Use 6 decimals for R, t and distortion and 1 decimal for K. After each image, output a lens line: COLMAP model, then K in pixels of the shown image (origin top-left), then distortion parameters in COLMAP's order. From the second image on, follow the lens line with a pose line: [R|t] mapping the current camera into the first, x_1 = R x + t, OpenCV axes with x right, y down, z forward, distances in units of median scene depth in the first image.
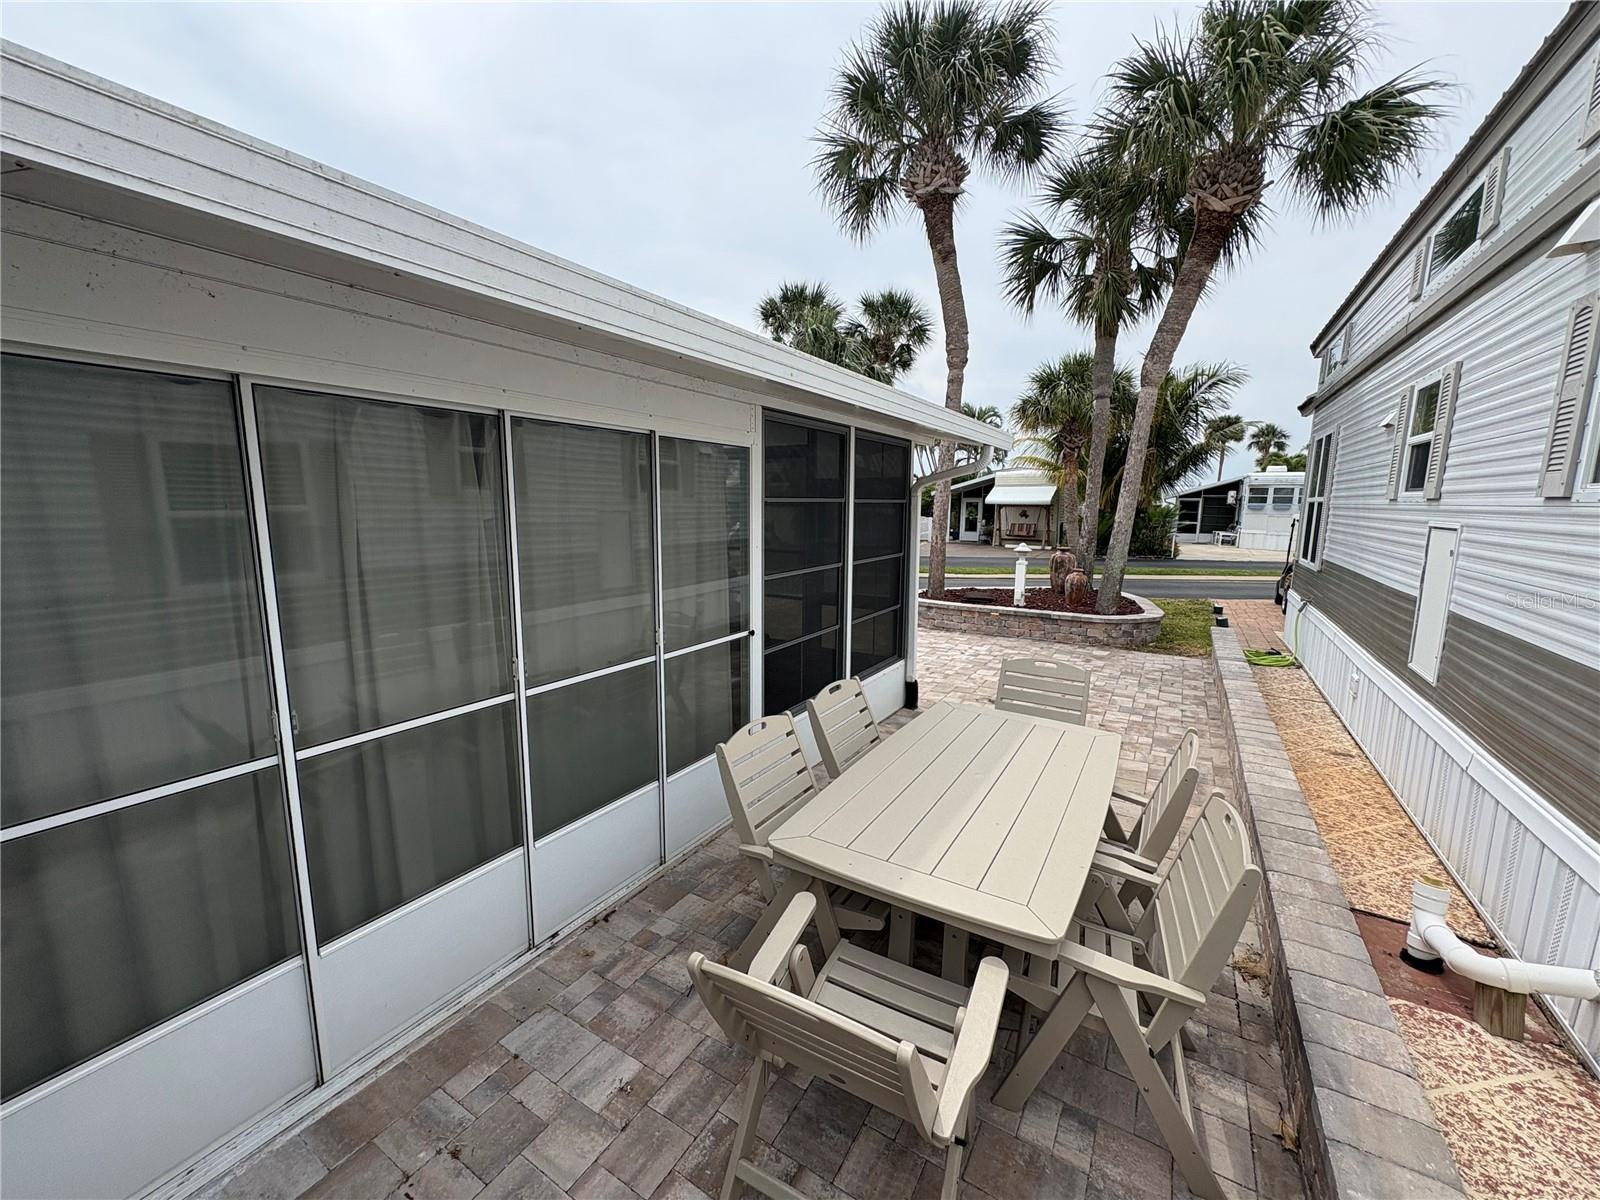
lens RADIAL K [[634.0, 0, 798.6], [0, 634.0, 596.0], [0, 0, 1]] dist [0.002407, -0.000566]
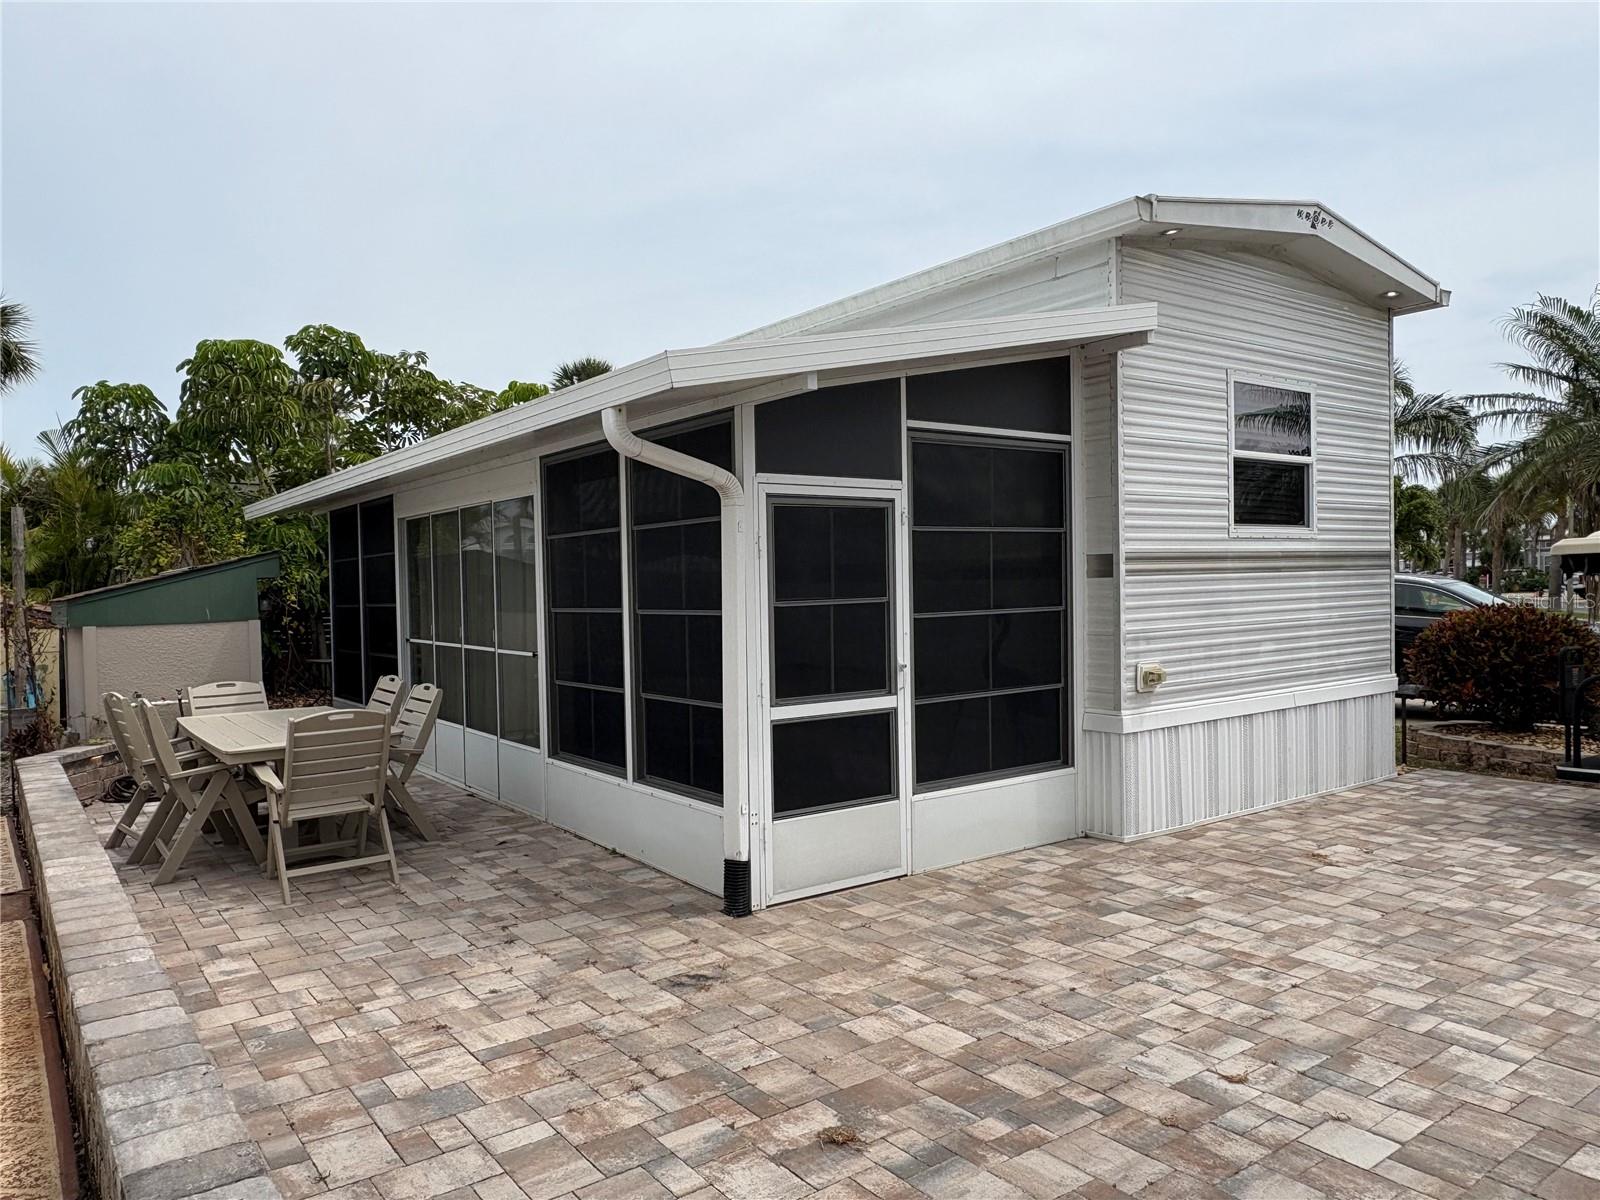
lens RADIAL K [[1102.1, 0, 800.0], [0, 1102.1, 604.8], [0, 0, 1]] dist [-0.007981, 0.028960]
pose [[-0.378347, 0.016792, -0.925512, 0.952732], [-0.117983, 0.990806, 0.066208, -0.132746], [0.918114, 0.134244, -0.372887, 1.309944]]
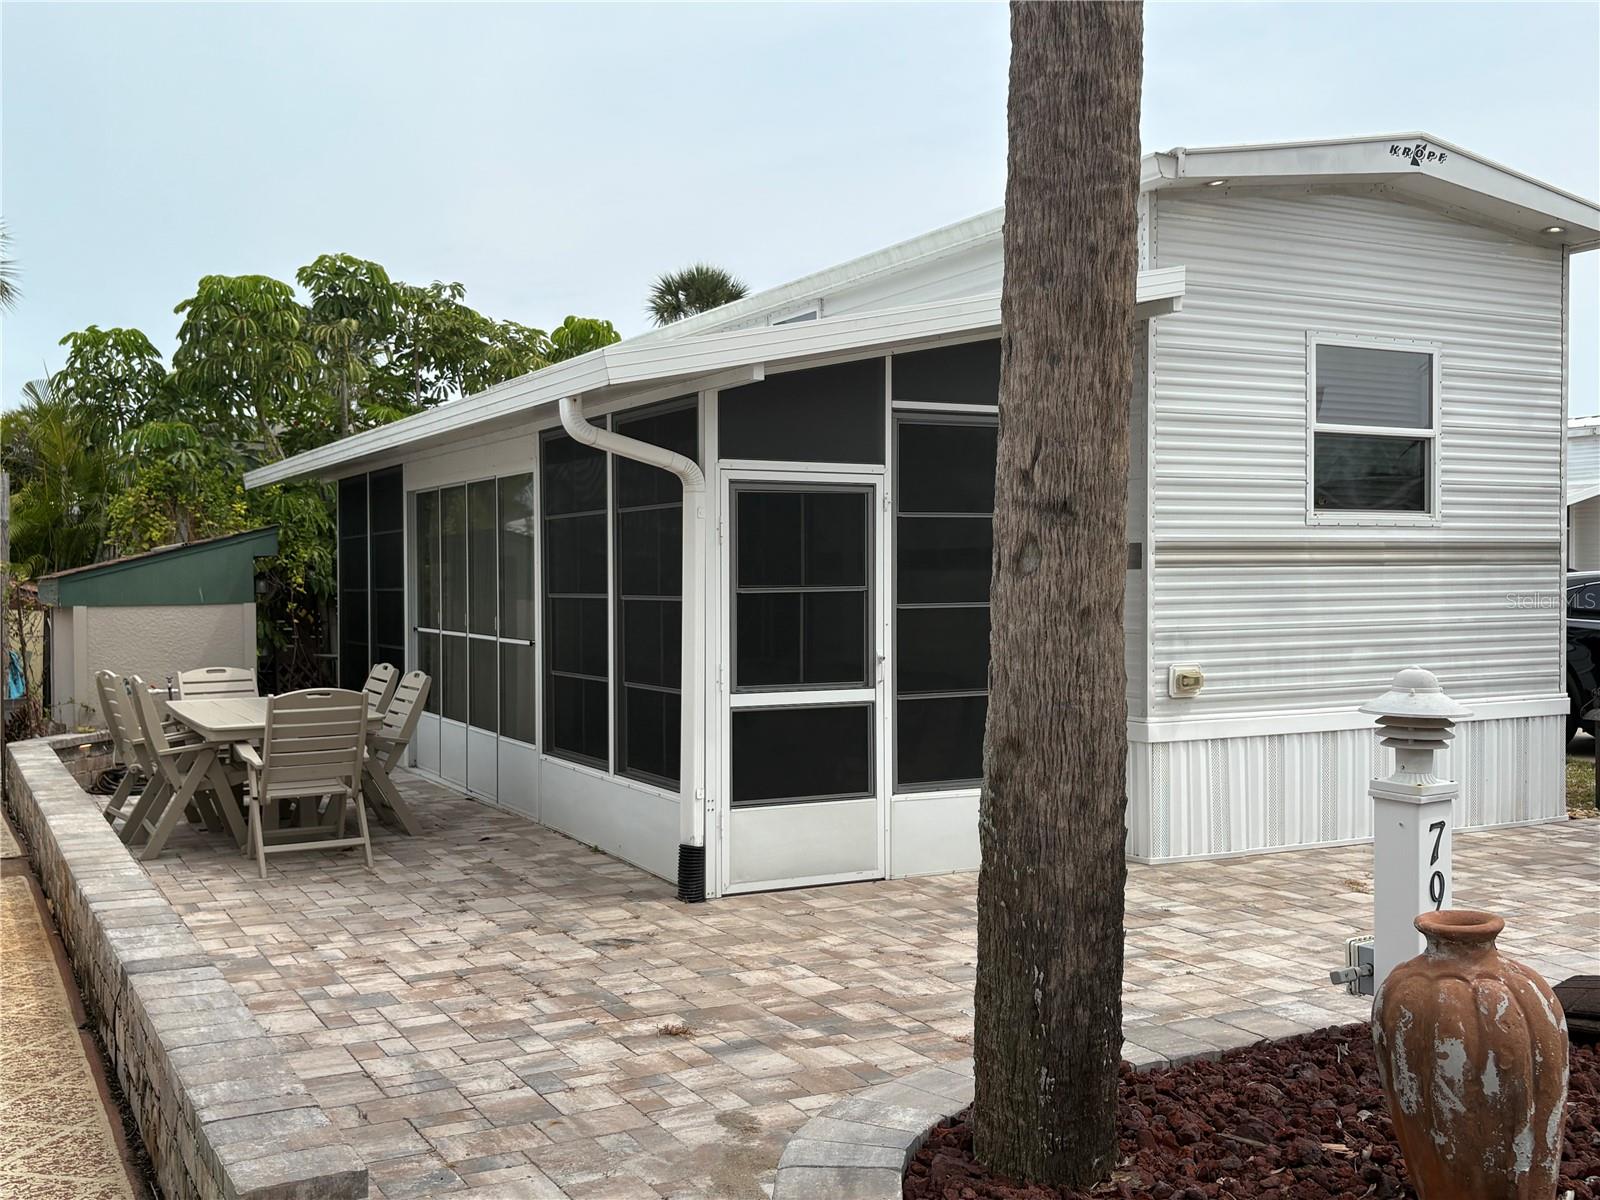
lens RADIAL K [[1583.3, 0, 801.2], [0, 1583.3, 594.8], [0, 0, 1]] dist [0.055530, 0.000000]
pose [[-0.503374, 0.004825, -0.864055, 1.206153], [-0.124616, 0.989125, 0.078121, -0.174342], [0.855035, 0.147000, -0.497298, 1.634991]]
